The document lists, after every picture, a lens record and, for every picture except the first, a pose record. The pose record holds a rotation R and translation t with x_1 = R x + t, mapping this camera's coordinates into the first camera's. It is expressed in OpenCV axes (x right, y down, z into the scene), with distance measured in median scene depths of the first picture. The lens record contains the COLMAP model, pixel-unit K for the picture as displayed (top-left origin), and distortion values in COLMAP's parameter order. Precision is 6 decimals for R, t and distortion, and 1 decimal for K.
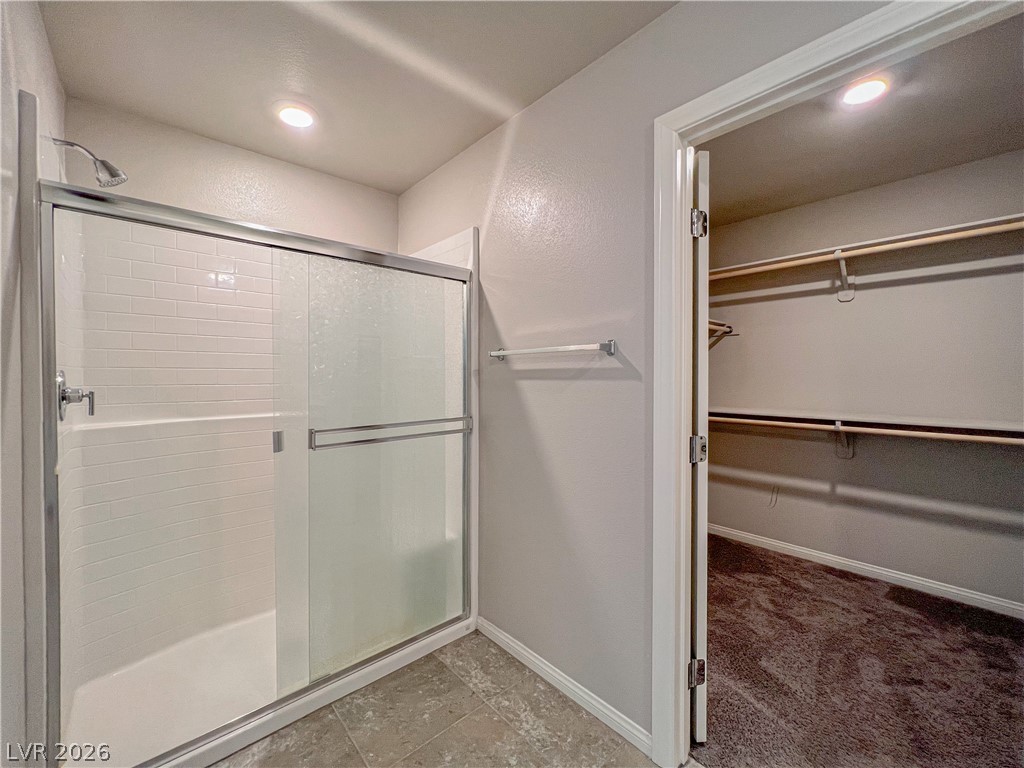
lens RADIAL K [[418.1, 0, 507.6], [0, 418.1, 377.8], [0, 0, 1]] dist [-0.000731, 0.000107]
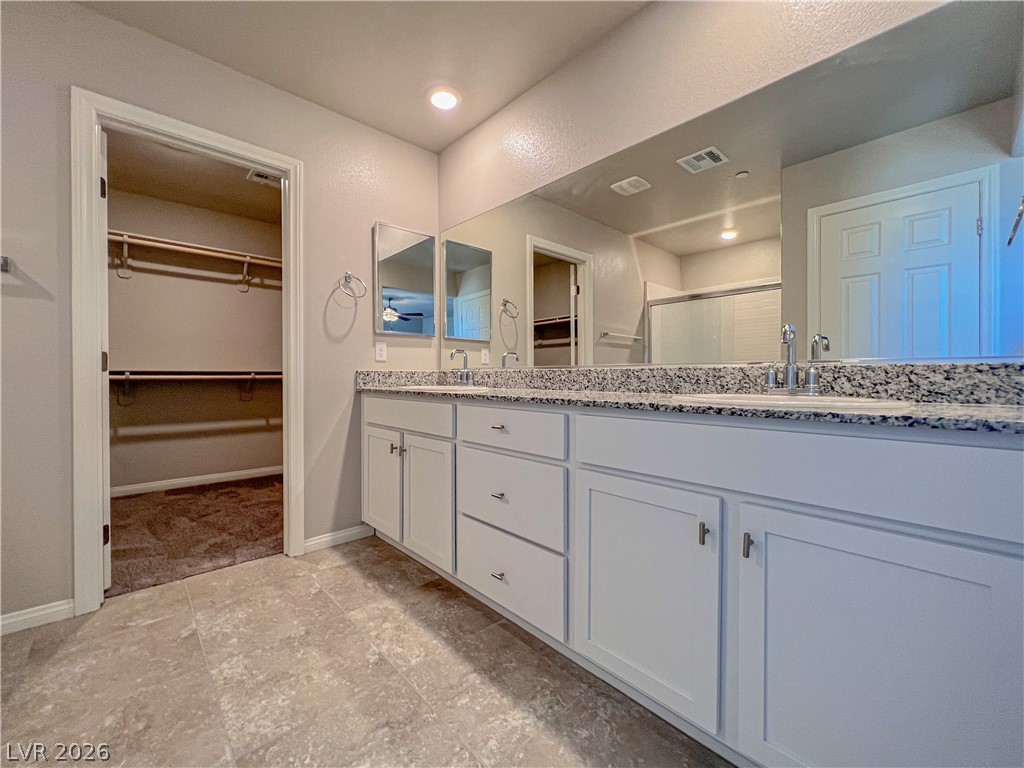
lens RADIAL K [[418.1, 0, 510.8], [0, 418.1, 381.3], [0, 0, 1]] dist [-0.000731, 0.000107]
pose [[-0.011619, -0.010017, 0.999882, -0.480364], [0.008022, 0.999917, 0.010111, 0.129506], [-0.999900, 0.008139, -0.011538, -0.138570]]
